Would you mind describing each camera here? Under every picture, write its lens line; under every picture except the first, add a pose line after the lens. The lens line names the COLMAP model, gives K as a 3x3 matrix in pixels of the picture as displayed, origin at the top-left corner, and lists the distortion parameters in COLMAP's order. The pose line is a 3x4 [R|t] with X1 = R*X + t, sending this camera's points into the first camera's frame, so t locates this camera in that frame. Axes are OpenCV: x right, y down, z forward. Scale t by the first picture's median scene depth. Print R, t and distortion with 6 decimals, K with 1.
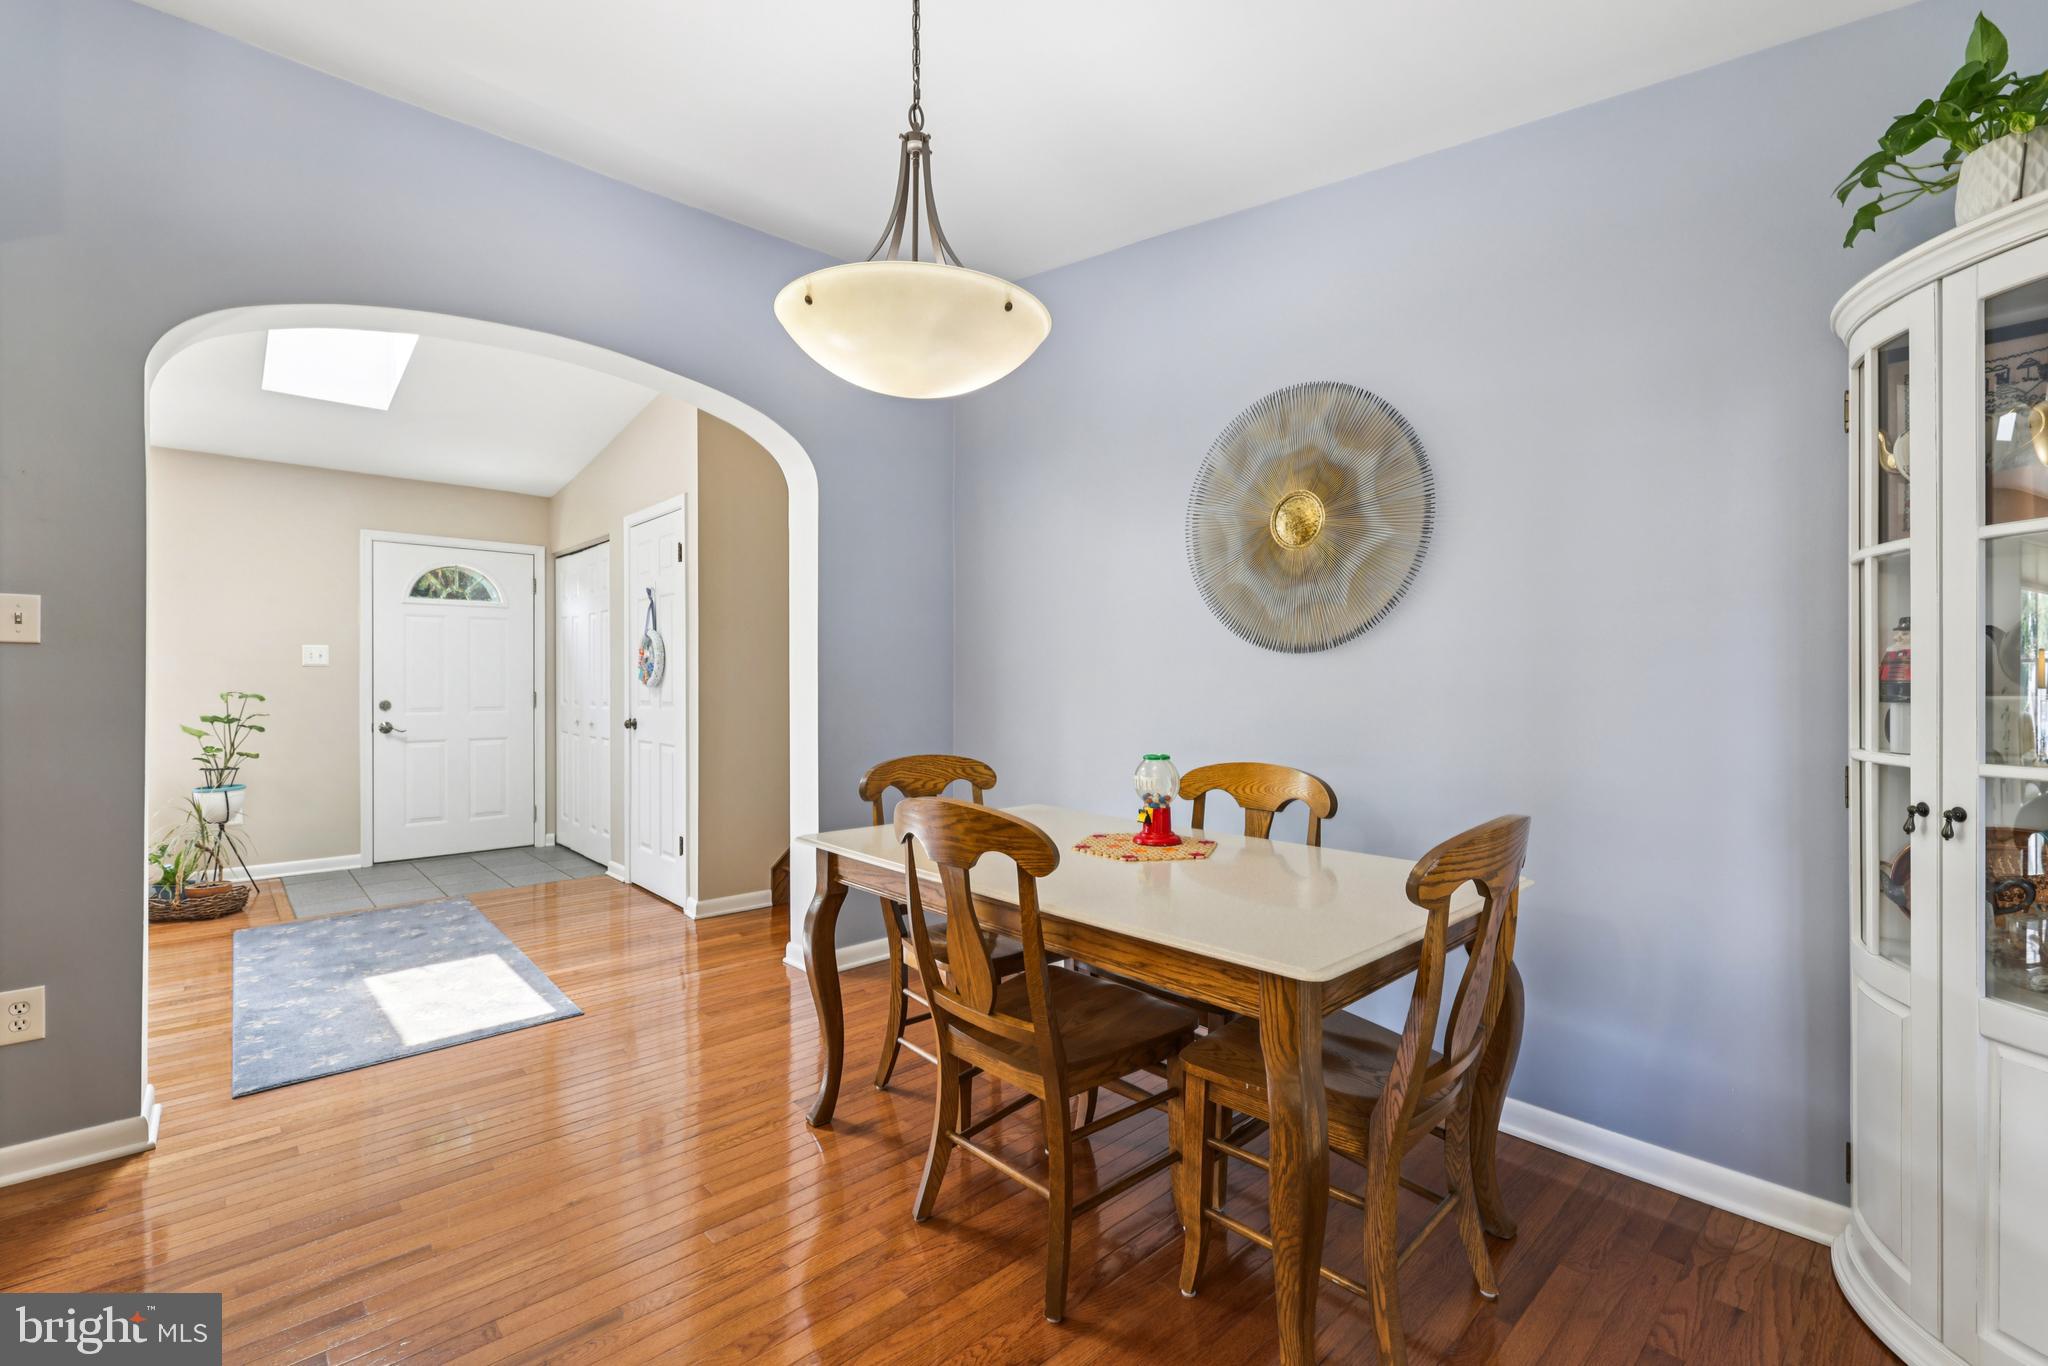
lens RADIAL K [[888.8, 0, 1017.8], [0, 888.8, 688.0], [0, 0, 1]] dist [0.000911, 0.000371]
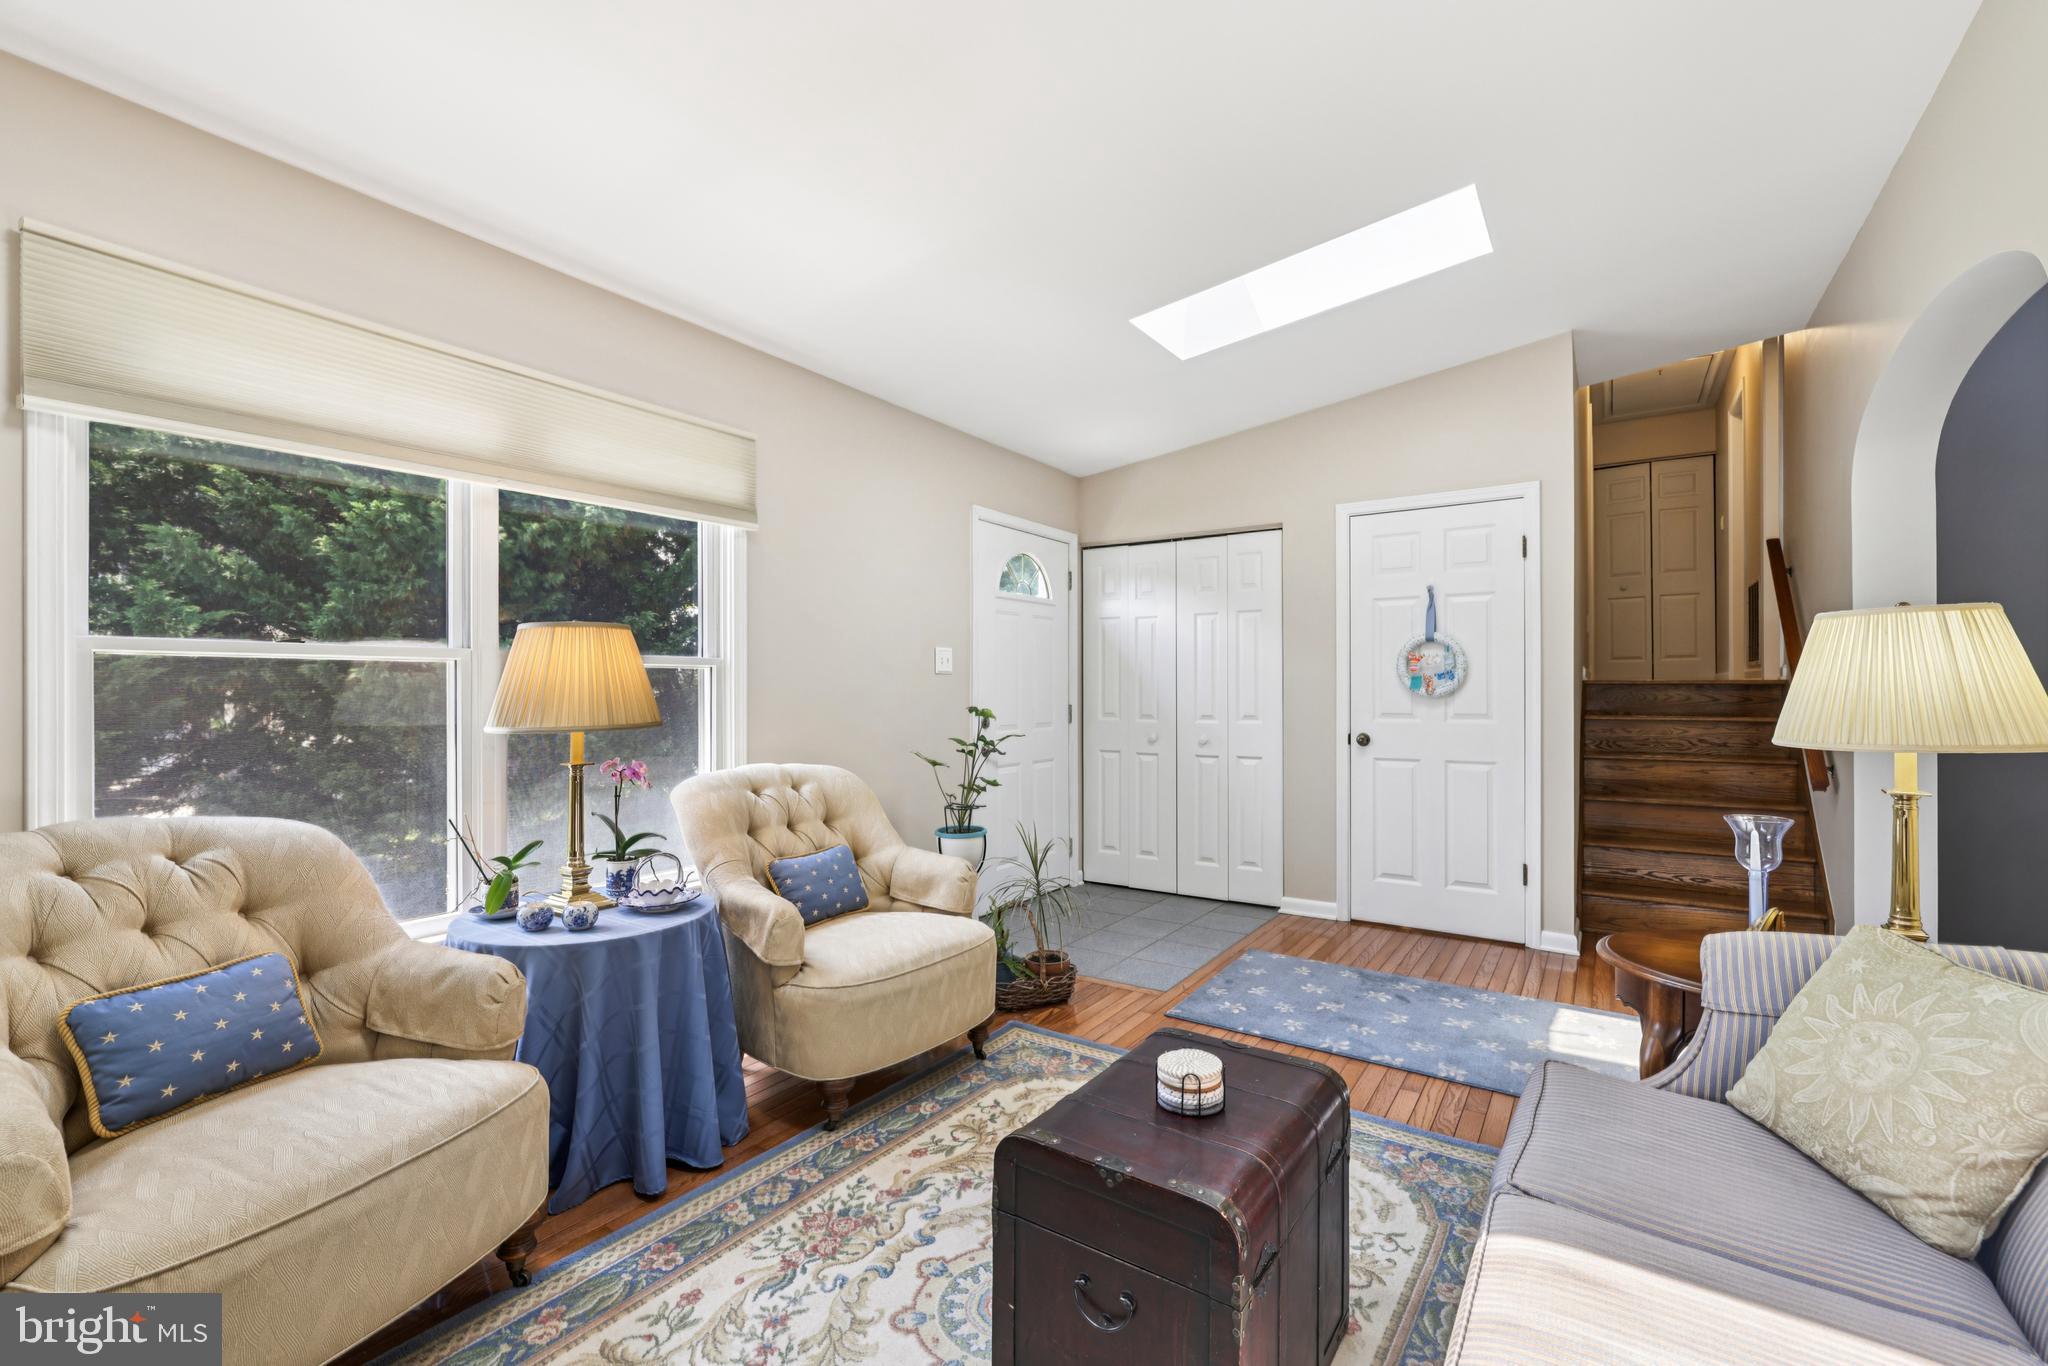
lens RADIAL K [[888.8, 0, 1017.8], [0, 888.8, 688.0], [0, 0, 1]] dist [0.000911, 0.000371]
pose [[0.971605, -0.001281, 0.236605, -1.250371], [0.004567, 0.999901, -0.013341, -0.001072], [-0.236565, 0.014043, 0.971514, 0.286298]]
